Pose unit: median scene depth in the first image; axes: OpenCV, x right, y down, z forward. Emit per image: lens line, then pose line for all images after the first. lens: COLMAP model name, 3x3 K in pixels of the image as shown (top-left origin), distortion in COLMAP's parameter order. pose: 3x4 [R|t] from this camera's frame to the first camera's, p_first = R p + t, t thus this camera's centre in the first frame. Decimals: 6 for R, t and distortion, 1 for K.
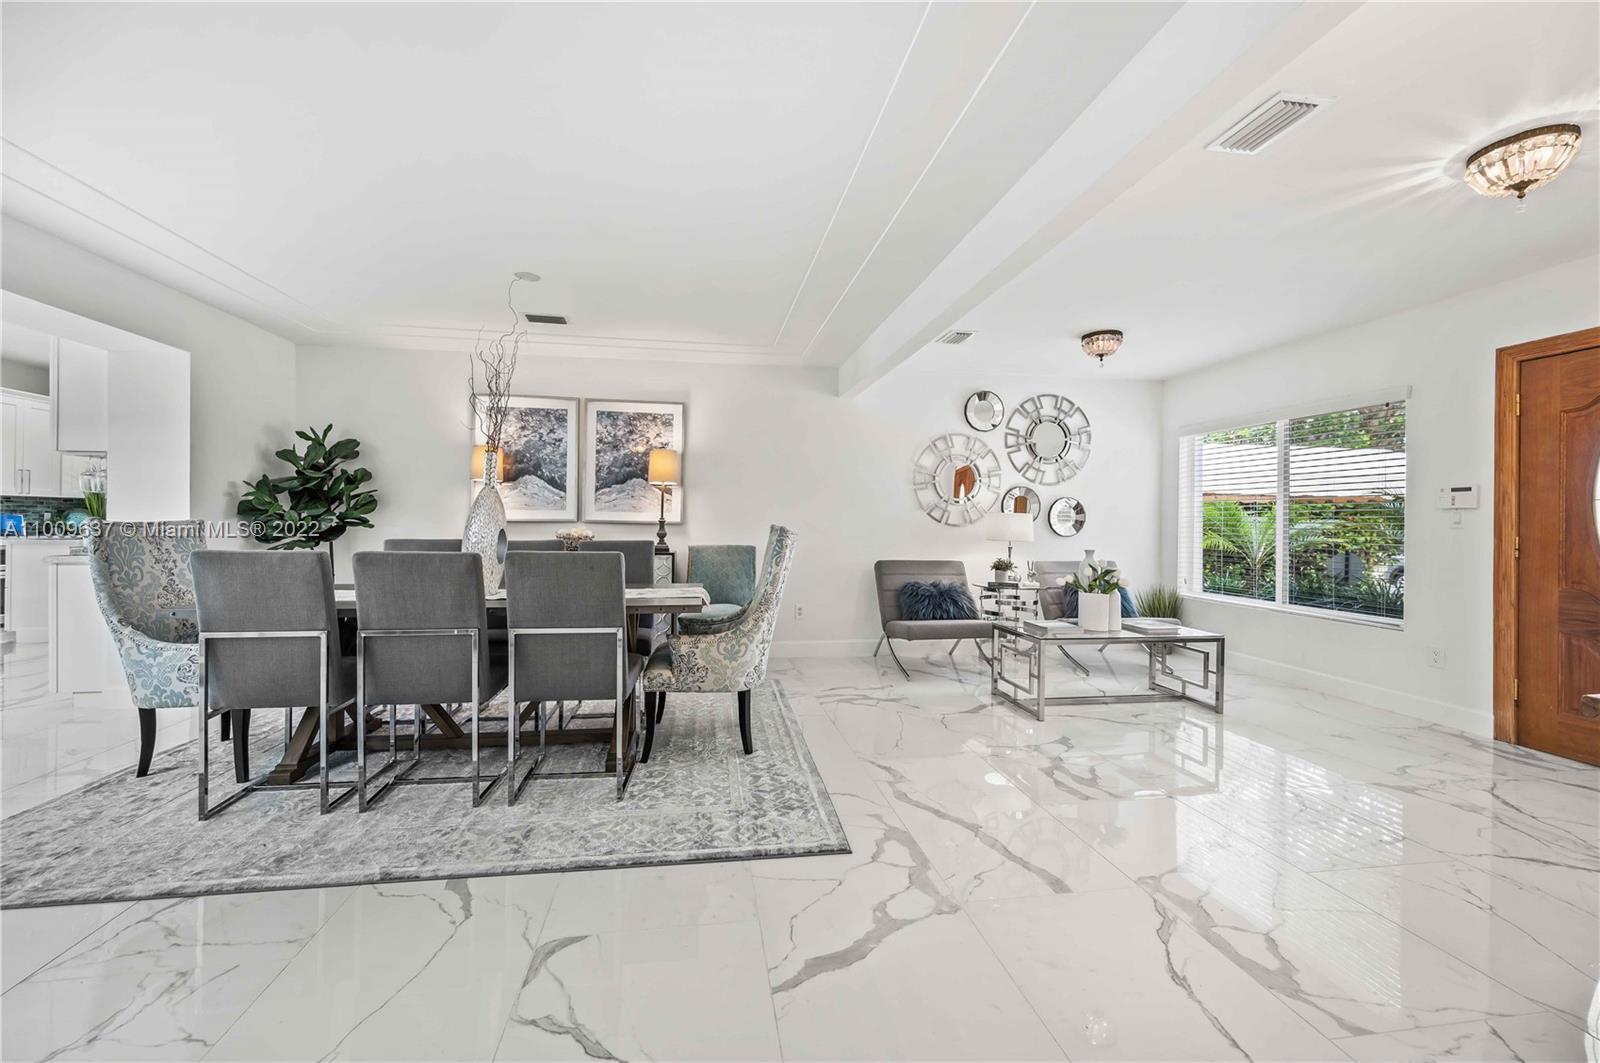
lens RADIAL K [[635.5, 0, 791.9], [0, 635.5, 521.0], [0, 0, 1]] dist [-0.002542, -0.000450]
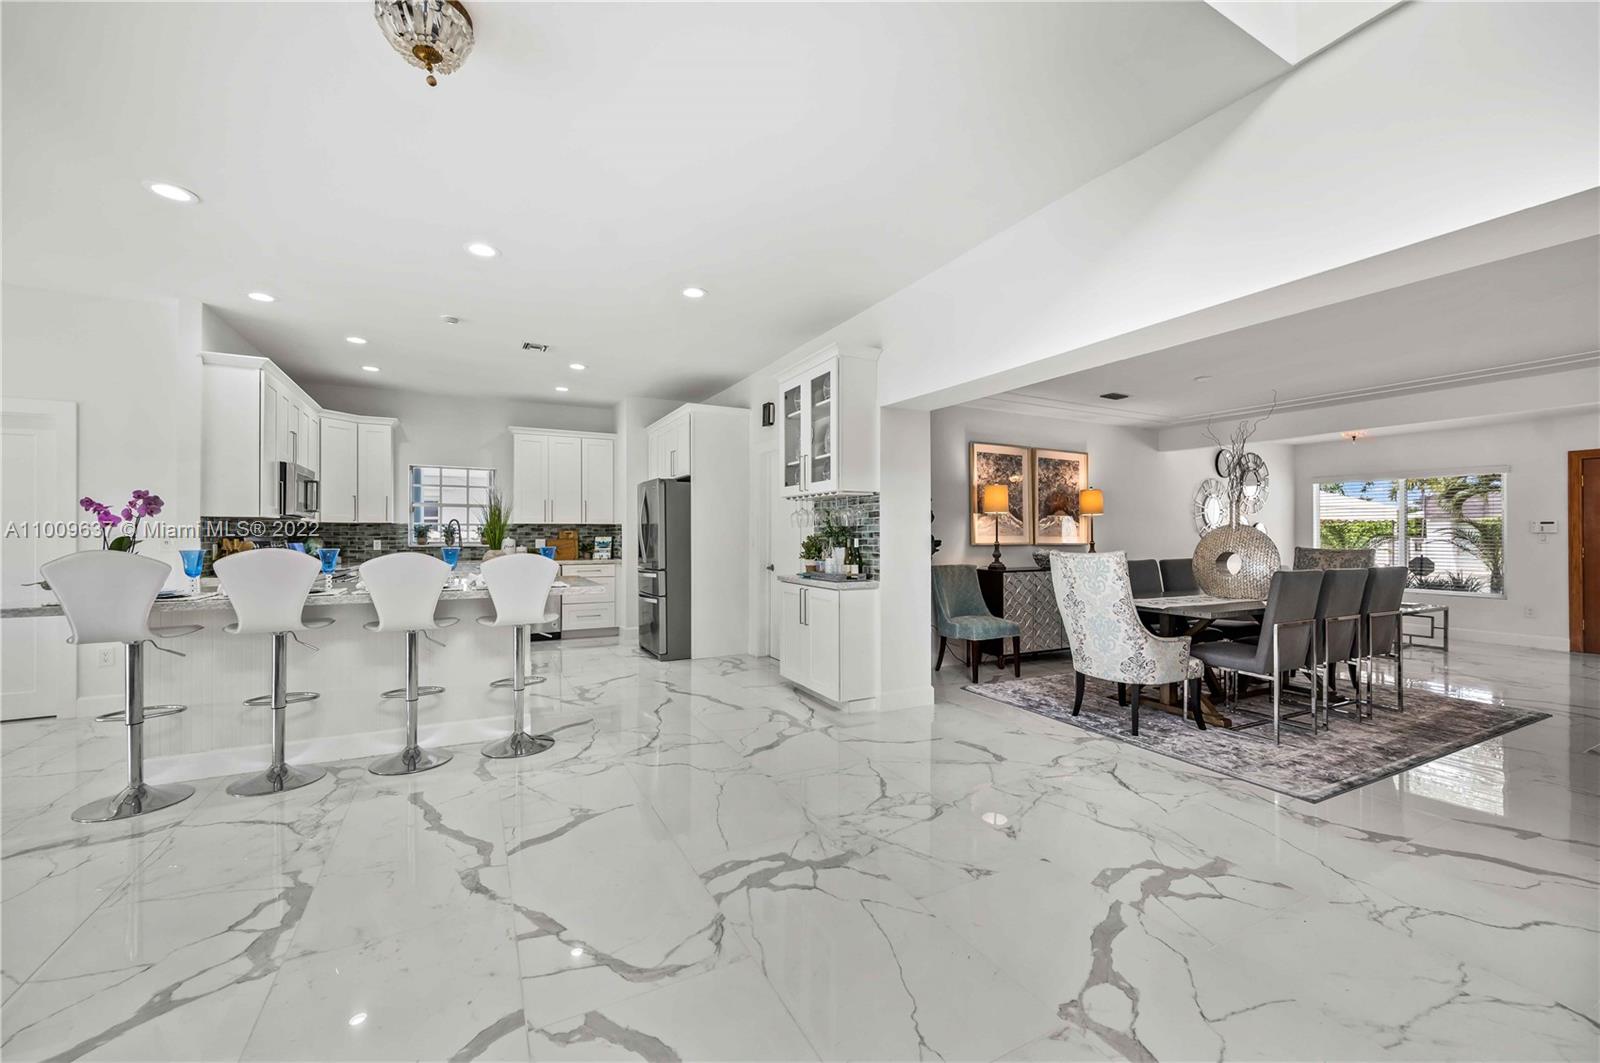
lens RADIAL K [[635.5, 0, 800.9], [0, 635.5, 539.3], [0, 0, 1]] dist [-0.002542, -0.000450]
pose [[0.945805, -0.011435, 0.324533, -1.257961], [0.009638, 0.999928, 0.007144, -0.025562], [-0.324592, -0.003629, 0.945847, -0.046206]]
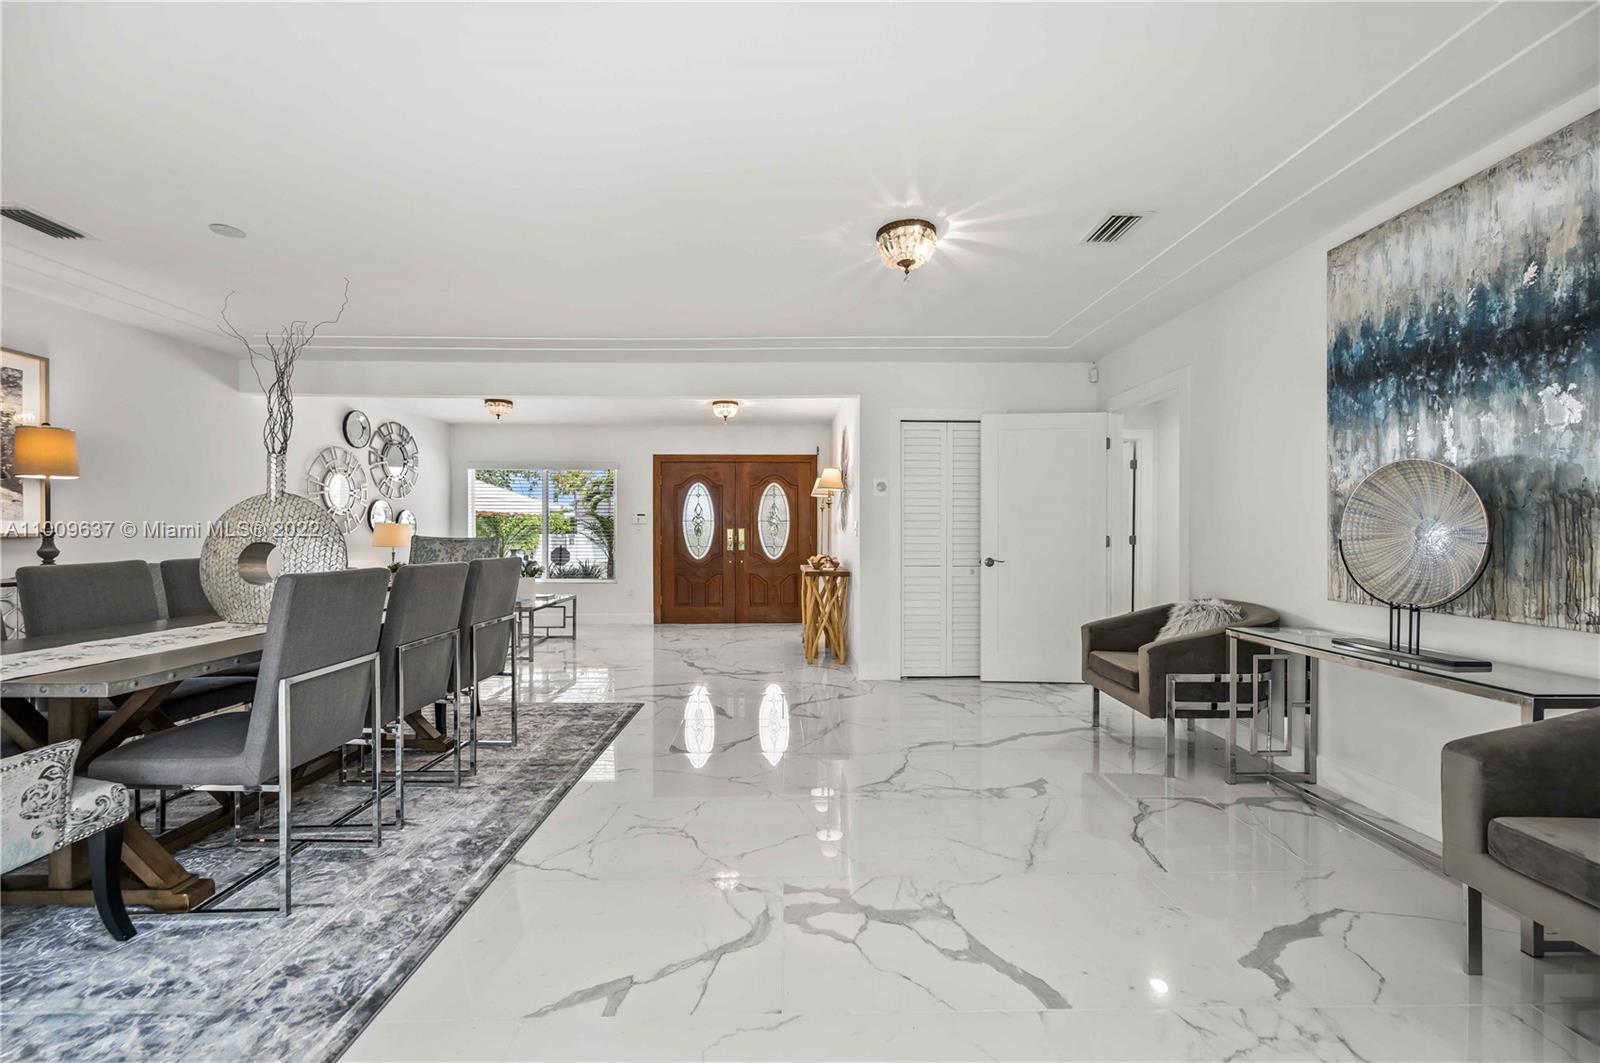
lens RADIAL K [[635.5, 0, 793.0], [0, 635.5, 535.4], [0, 0, 1]] dist [-0.002542, -0.000450]
pose [[0.138439, -0.013582, 0.990278, -0.796520], [0.002016, 0.999908, 0.013432, -0.005225], [-0.990369, 0.000137, 0.138454, 0.131751]]
